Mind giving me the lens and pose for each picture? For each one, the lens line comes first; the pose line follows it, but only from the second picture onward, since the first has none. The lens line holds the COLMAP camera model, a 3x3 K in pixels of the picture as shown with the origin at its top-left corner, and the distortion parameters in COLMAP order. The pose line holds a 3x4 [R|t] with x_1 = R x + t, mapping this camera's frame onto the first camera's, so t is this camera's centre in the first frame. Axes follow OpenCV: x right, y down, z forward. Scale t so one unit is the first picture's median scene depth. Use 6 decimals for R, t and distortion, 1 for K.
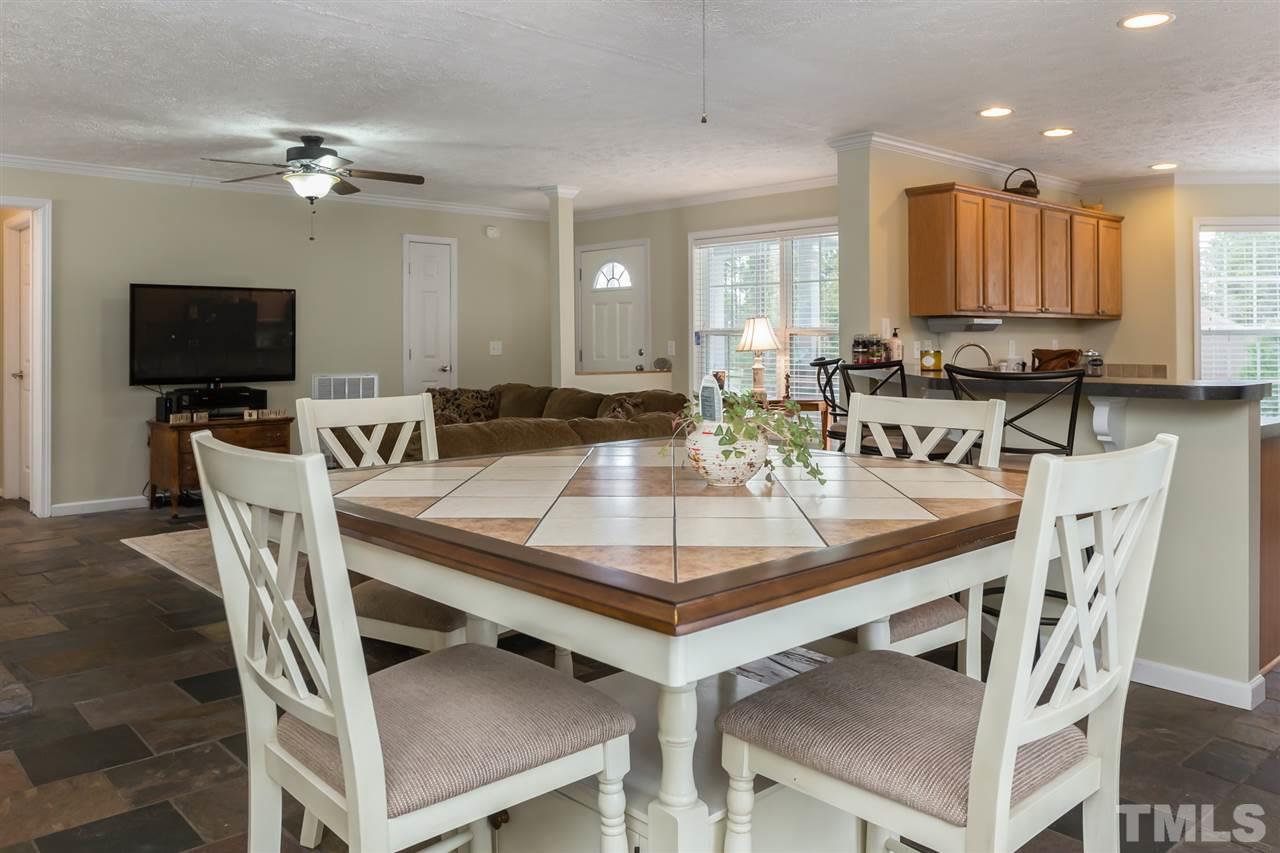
lens RADIAL K [[985.3, 0, 610.5], [0, 985.3, 340.2], [0, 0, 1]] dist [0.004296, -0.003027]
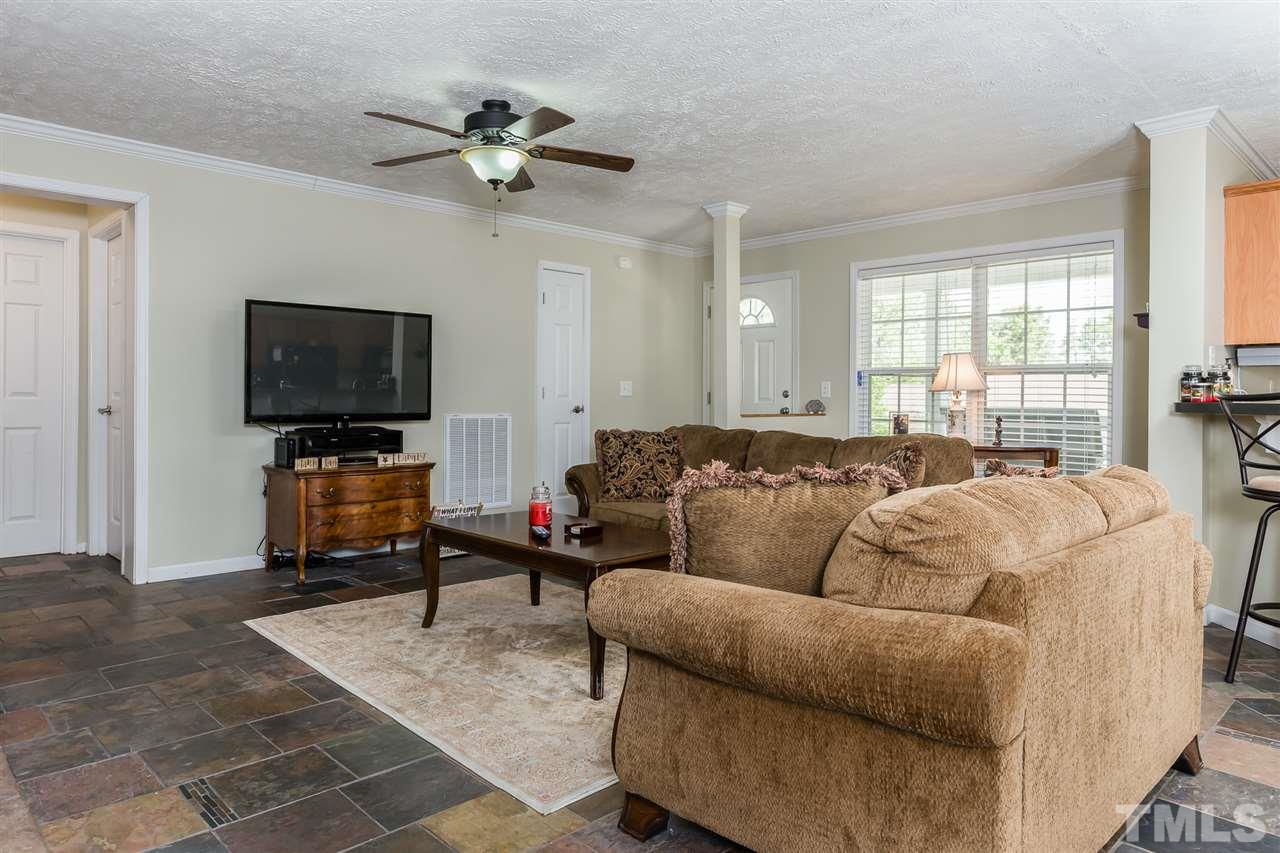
lens RADIAL K [[808.9, 0, 609.6], [0, 808.9, 404.8], [0, 0, 1]] dist [0.004354, -0.002256]
pose [[0.999632, 0.009304, 0.025464, -0.191430], [-0.009608, 0.999884, 0.011842, 0.018602], [-0.025351, -0.012082, 0.999606, 0.302577]]
